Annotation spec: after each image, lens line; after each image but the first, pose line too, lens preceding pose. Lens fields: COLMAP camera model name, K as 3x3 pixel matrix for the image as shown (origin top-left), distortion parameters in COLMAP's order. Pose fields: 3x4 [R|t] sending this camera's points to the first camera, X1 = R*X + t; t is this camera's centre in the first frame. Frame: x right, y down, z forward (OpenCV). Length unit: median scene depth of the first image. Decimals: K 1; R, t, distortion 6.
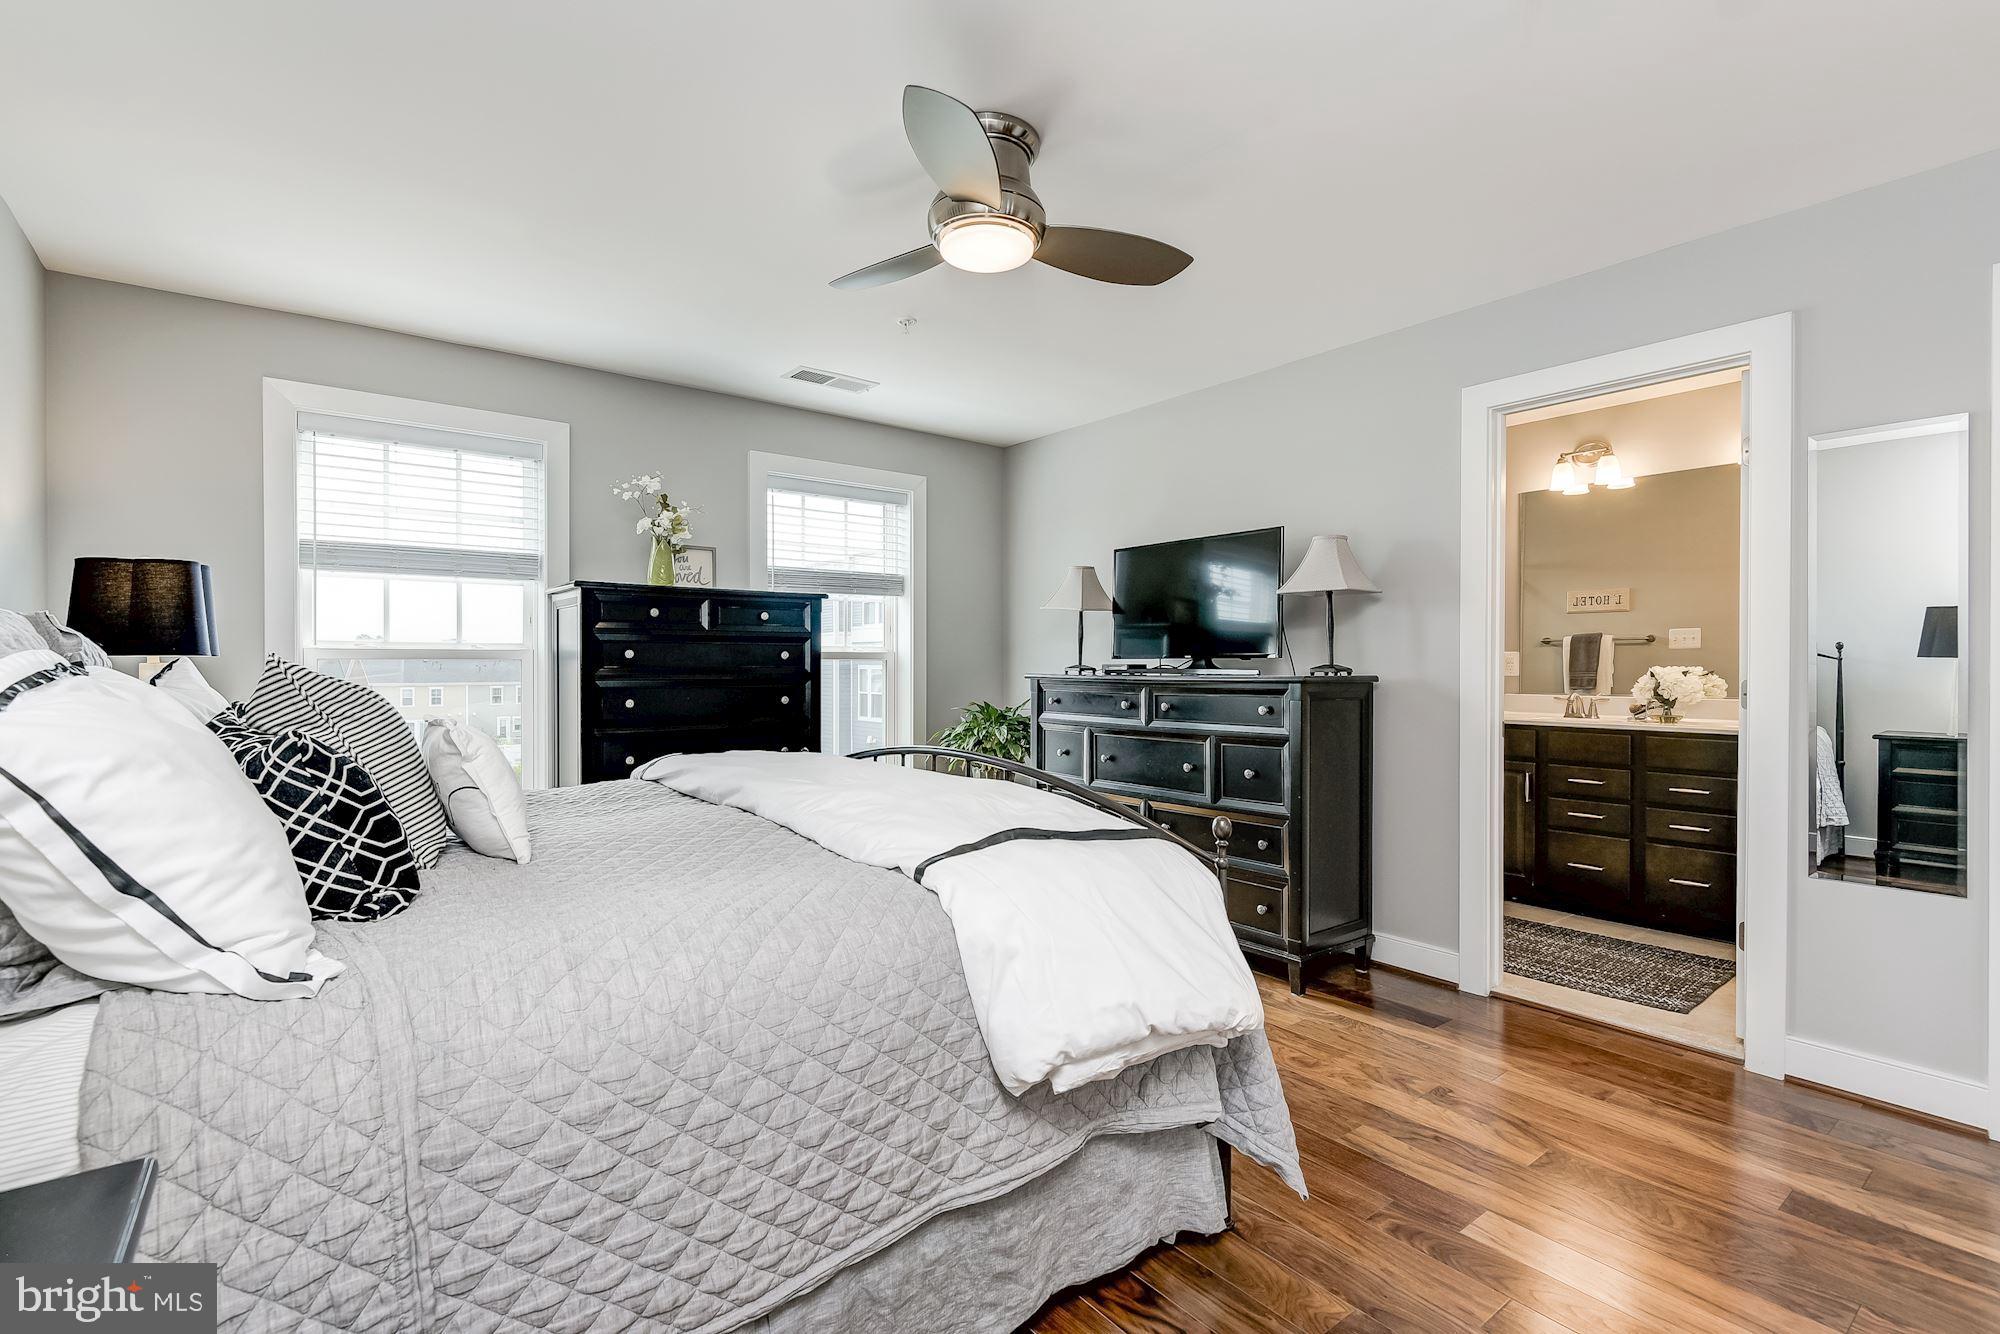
lens RADIAL K [[910.1, 0, 984.9], [0, 910.1, 666.2], [0, 0, 1]] dist [0.017512, -0.008644]
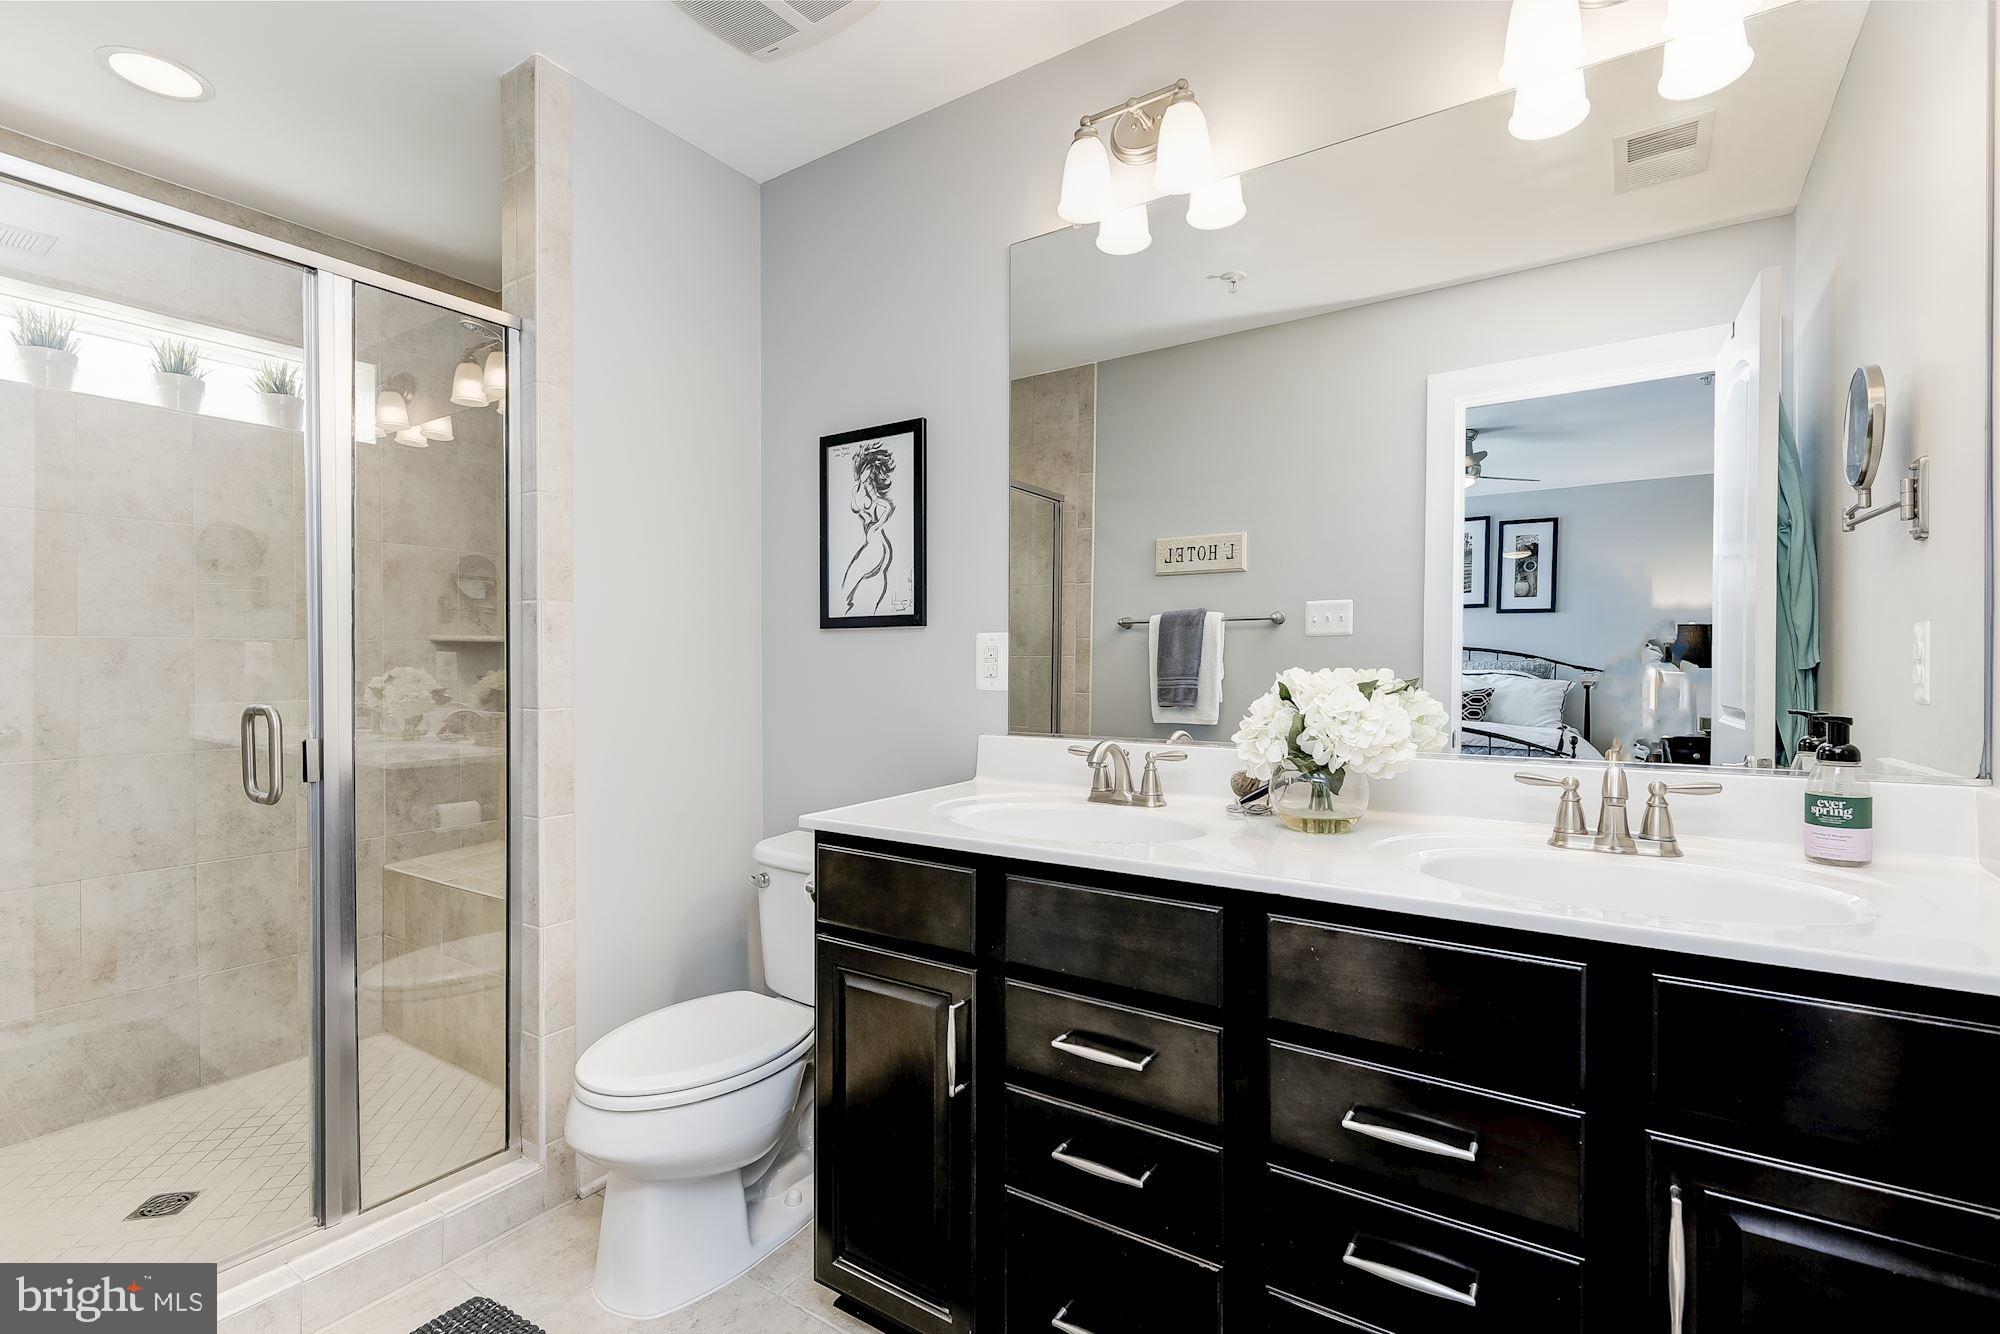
lens RADIAL K [[910.1, 0, 984.9], [0, 910.1, 666.2], [0, 0, 1]] dist [0.017512, -0.008644]
pose [[0.949216, -0.003129, 0.314610, 0.511518], [0.003096, 0.999995, 0.000603, -0.001242], [-0.314610, 0.000402, 0.949221, 0.707313]]
